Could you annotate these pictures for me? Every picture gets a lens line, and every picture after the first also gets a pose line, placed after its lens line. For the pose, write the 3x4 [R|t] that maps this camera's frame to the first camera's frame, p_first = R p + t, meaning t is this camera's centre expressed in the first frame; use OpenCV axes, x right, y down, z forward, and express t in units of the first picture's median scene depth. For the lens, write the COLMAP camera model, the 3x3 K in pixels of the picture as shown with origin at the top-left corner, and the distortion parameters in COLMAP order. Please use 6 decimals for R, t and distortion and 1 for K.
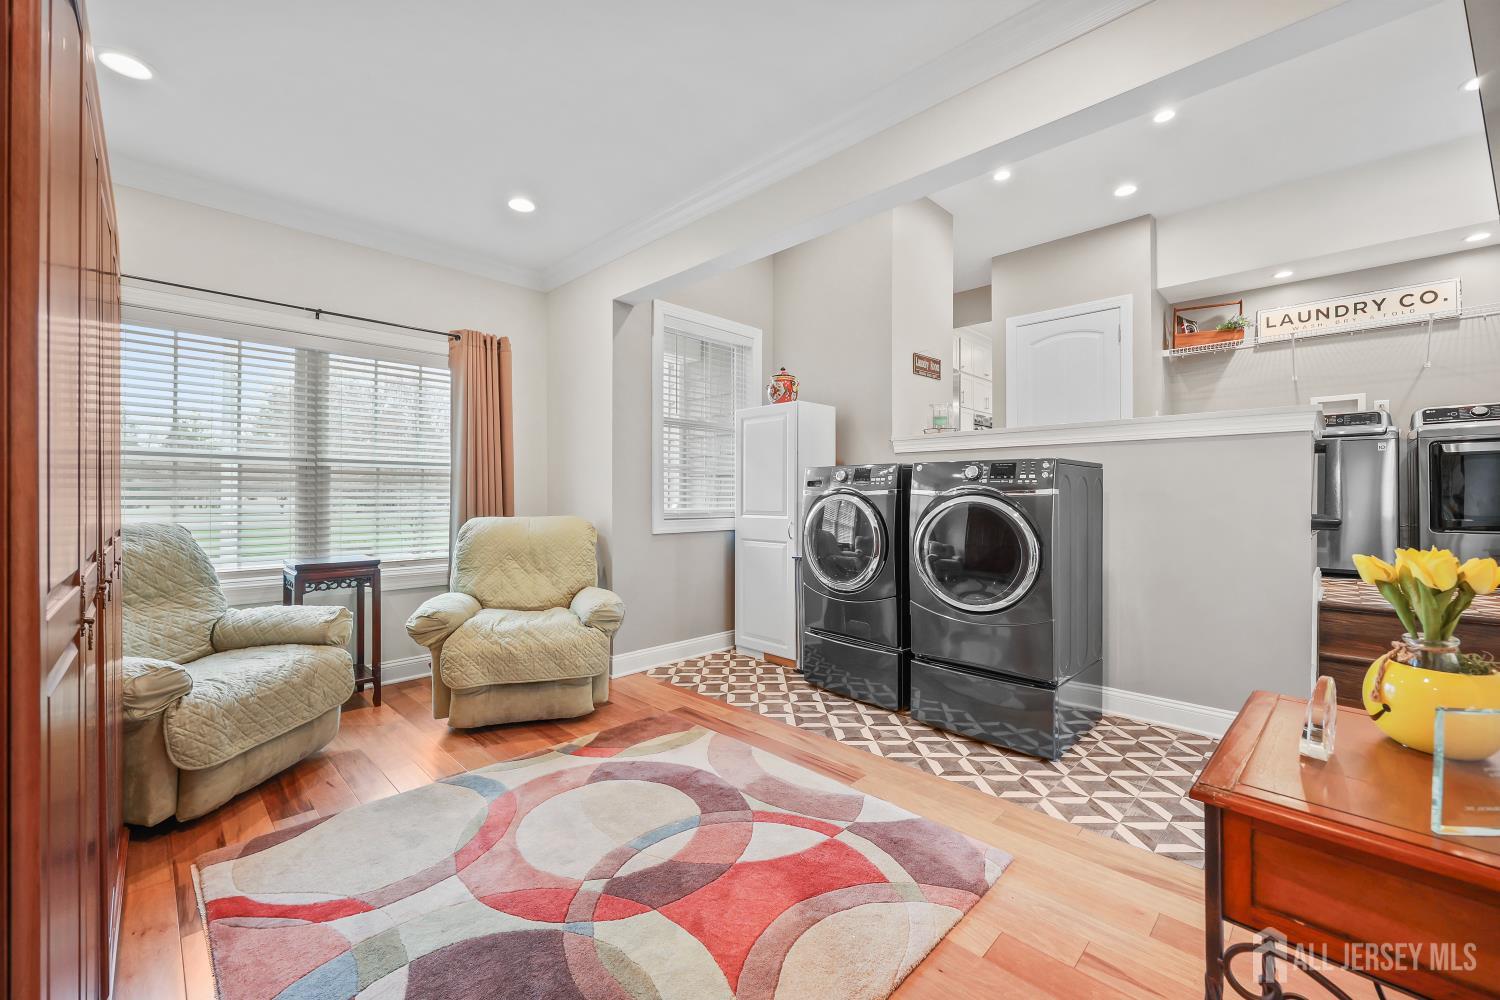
lens RADIAL K [[606.3, 0, 745.6], [0, 606.3, 496.8], [0, 0, 1]] dist [-0.002985, -0.000172]
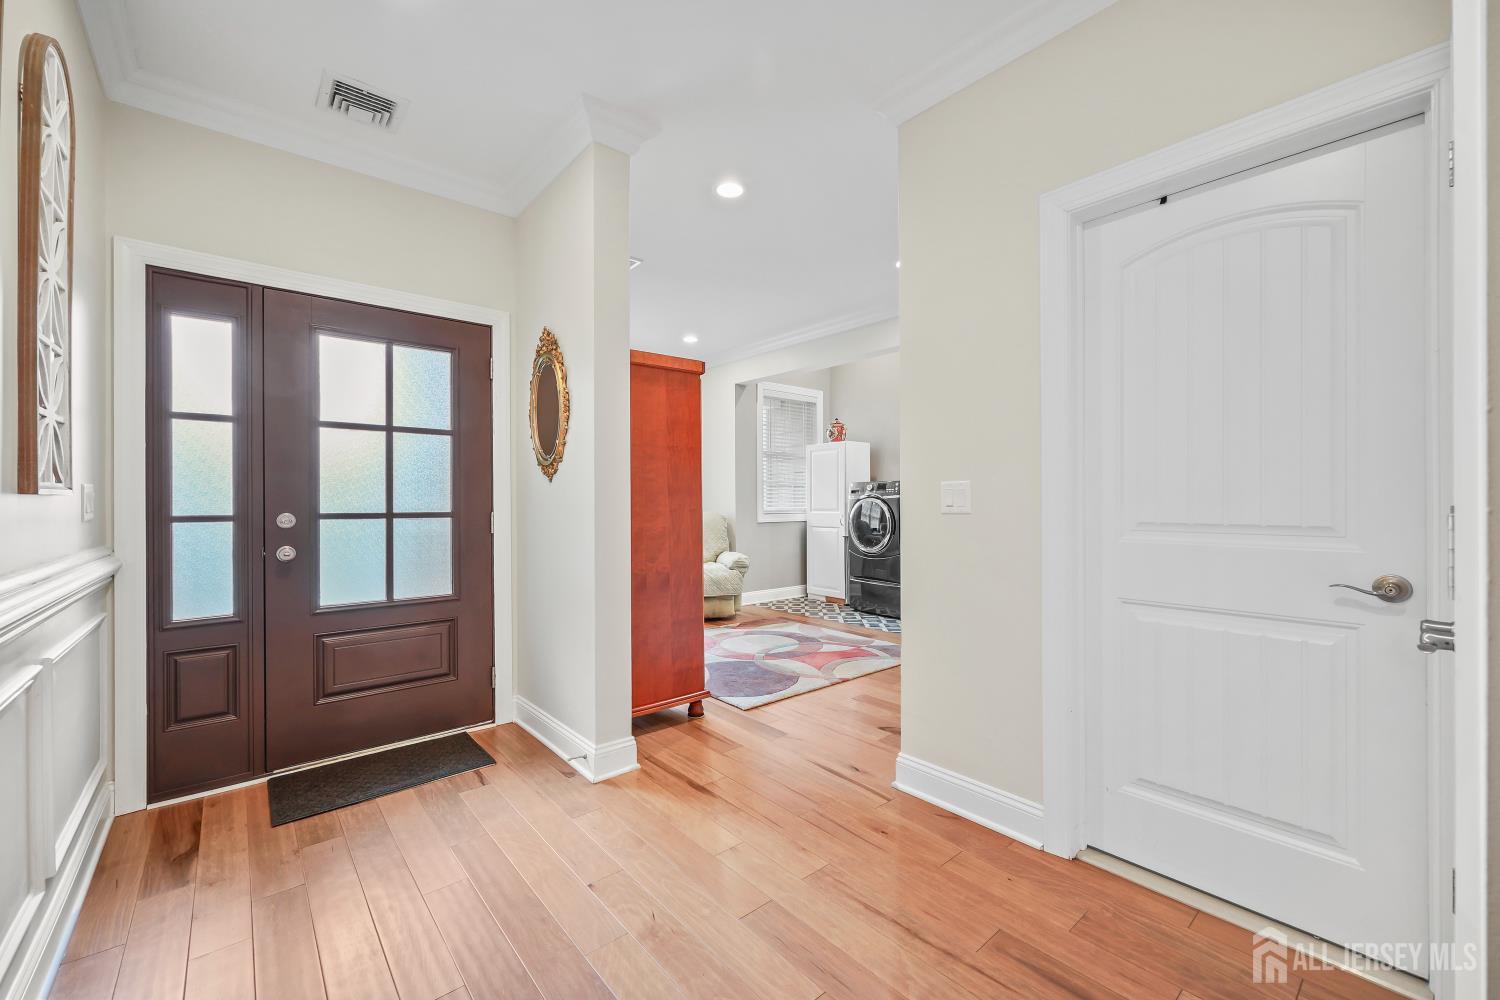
lens RADIAL K [[606.3, 0, 755.6], [0, 606.3, 498.1], [0, 0, 1]] dist [-0.002985, -0.000172]
pose [[0.997110, -0.004049, -0.075861, -0.035113], [0.003493, 0.999966, -0.007466, 0.006951], [0.075889, 0.007179, 0.997090, -0.687596]]
